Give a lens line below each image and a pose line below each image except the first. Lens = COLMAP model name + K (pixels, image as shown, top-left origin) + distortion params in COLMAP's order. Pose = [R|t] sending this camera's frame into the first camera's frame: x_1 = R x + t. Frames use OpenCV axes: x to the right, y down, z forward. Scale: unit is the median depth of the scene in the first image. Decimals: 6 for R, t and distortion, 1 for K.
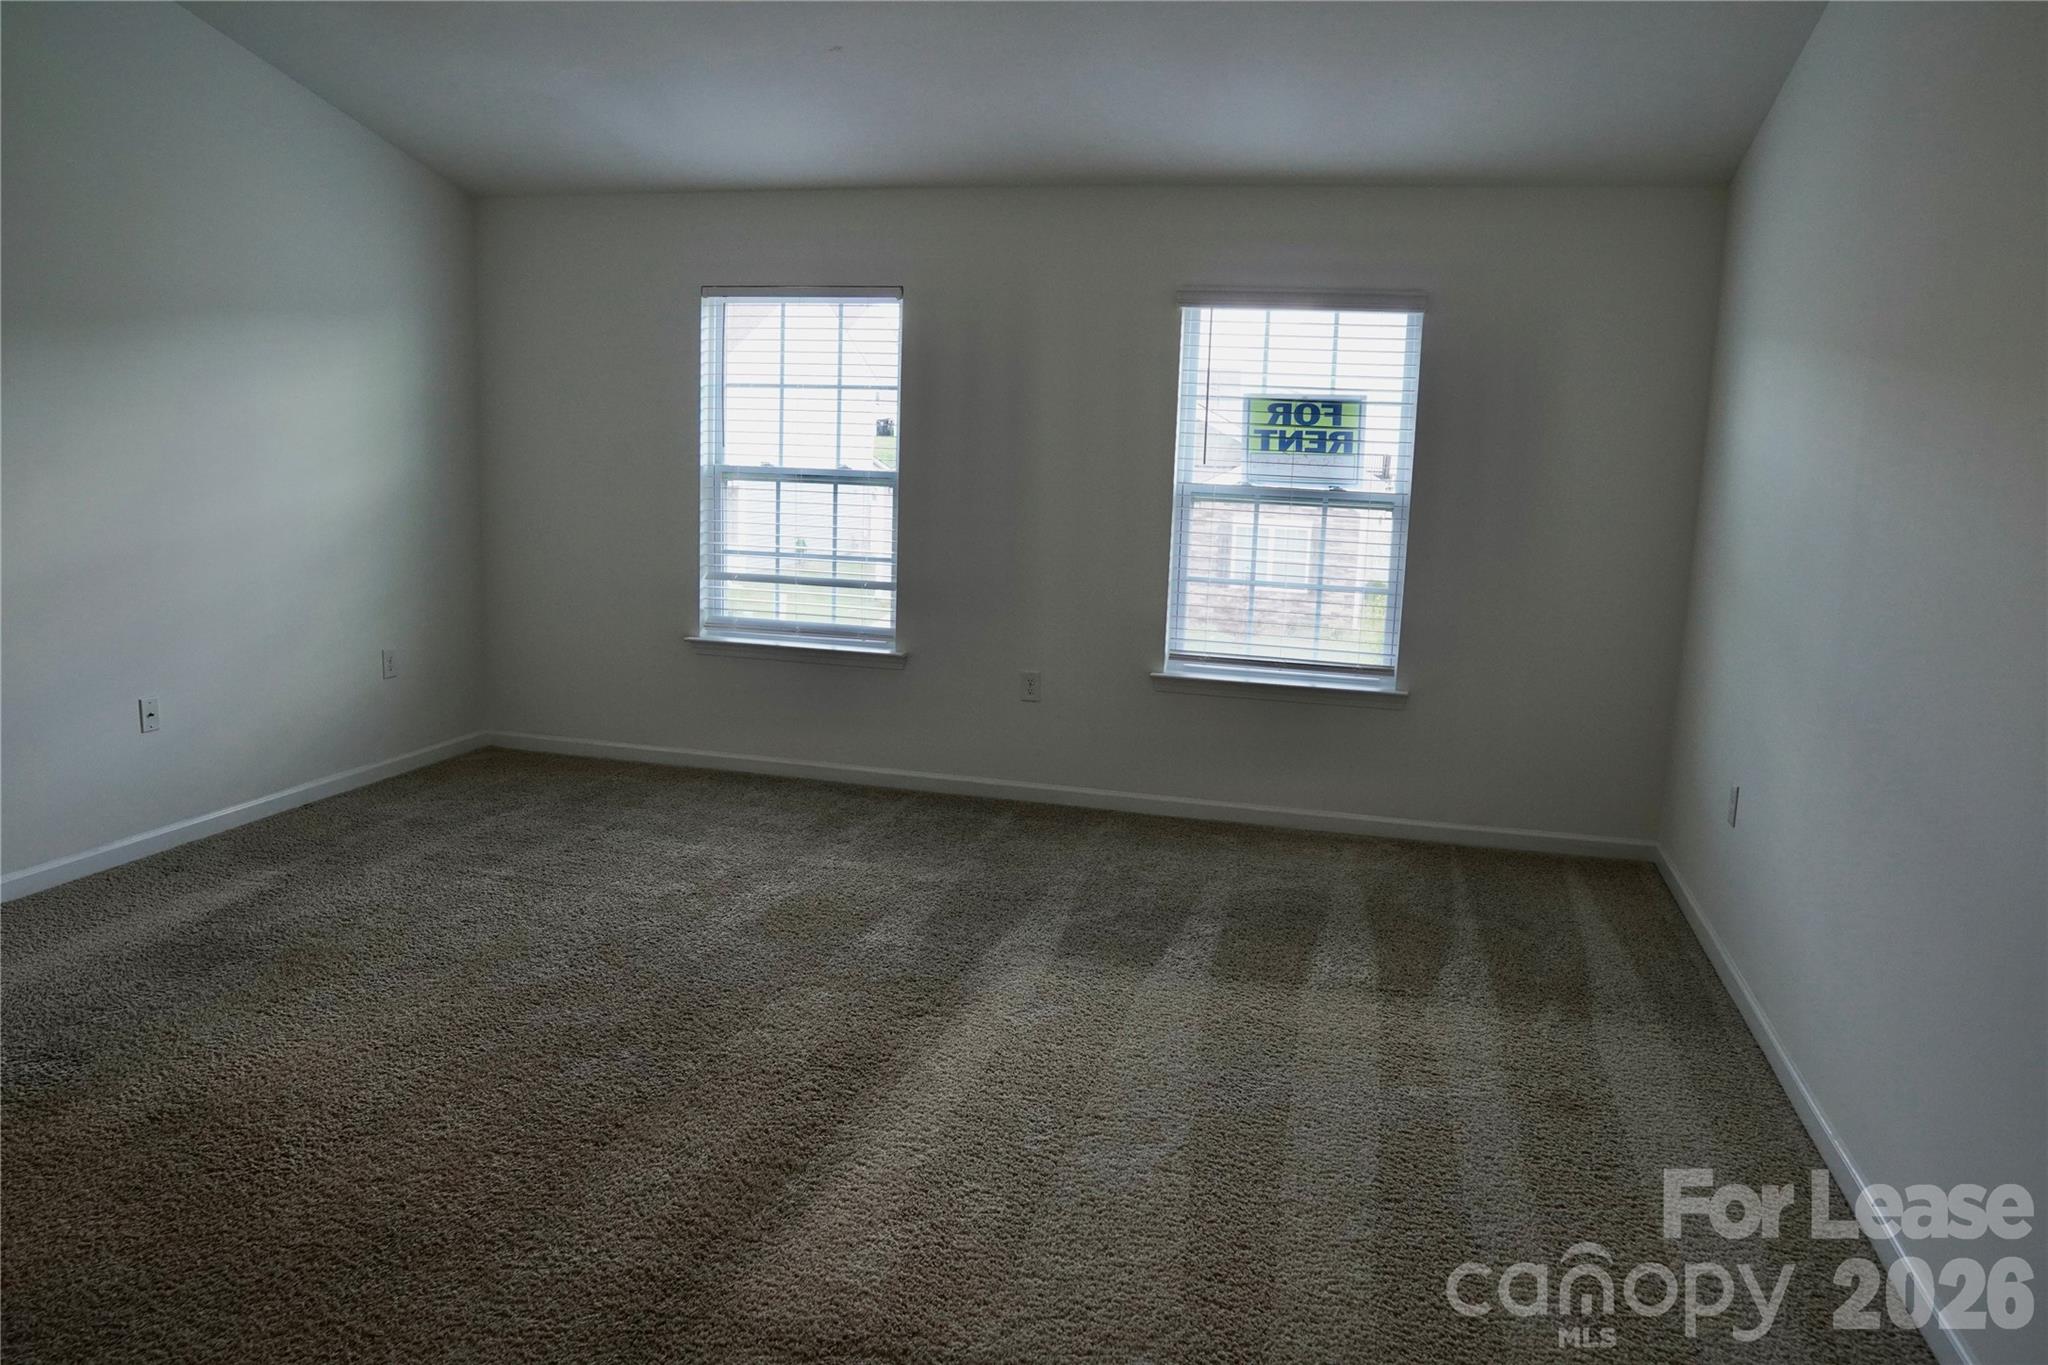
lens RADIAL K [[1436.4, 0, 1023.8], [0, 1436.4, 671.1], [0, 0, 1]] dist [-0.107175, 0.069222]
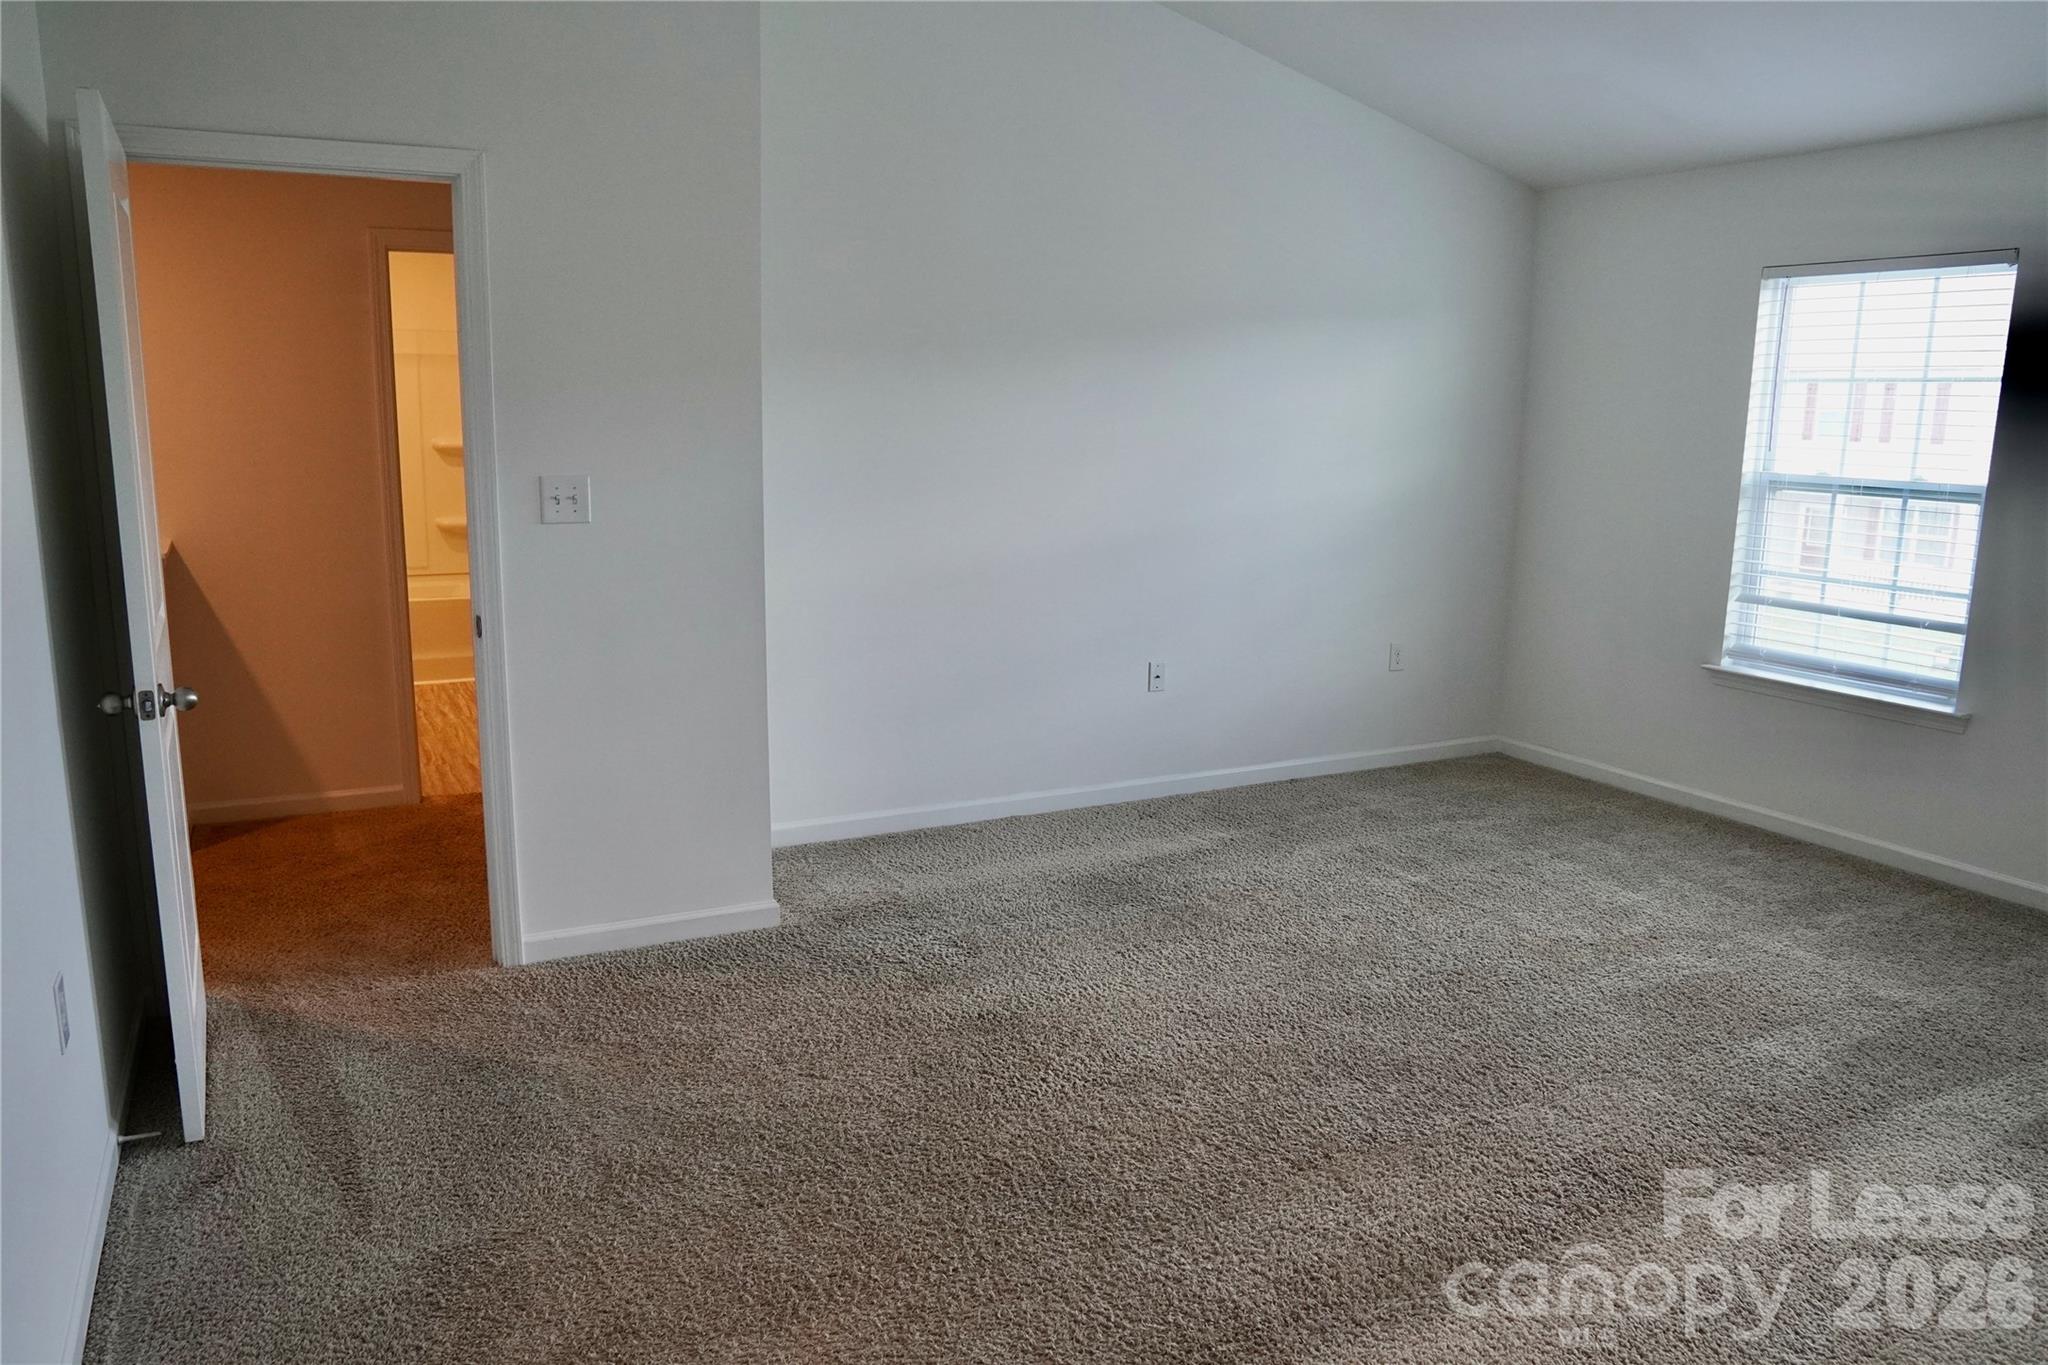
lens RADIAL K [[1436.4, 0, 1023.3], [0, 1436.4, 686.7], [0, 0, 1]] dist [-0.107175, 0.069222]
pose [[0.684853, 0.119382, -0.718835, 0.129815], [-0.114406, 0.991870, 0.055730, -0.012485], [0.719644, 0.044072, 0.692943, 0.106136]]
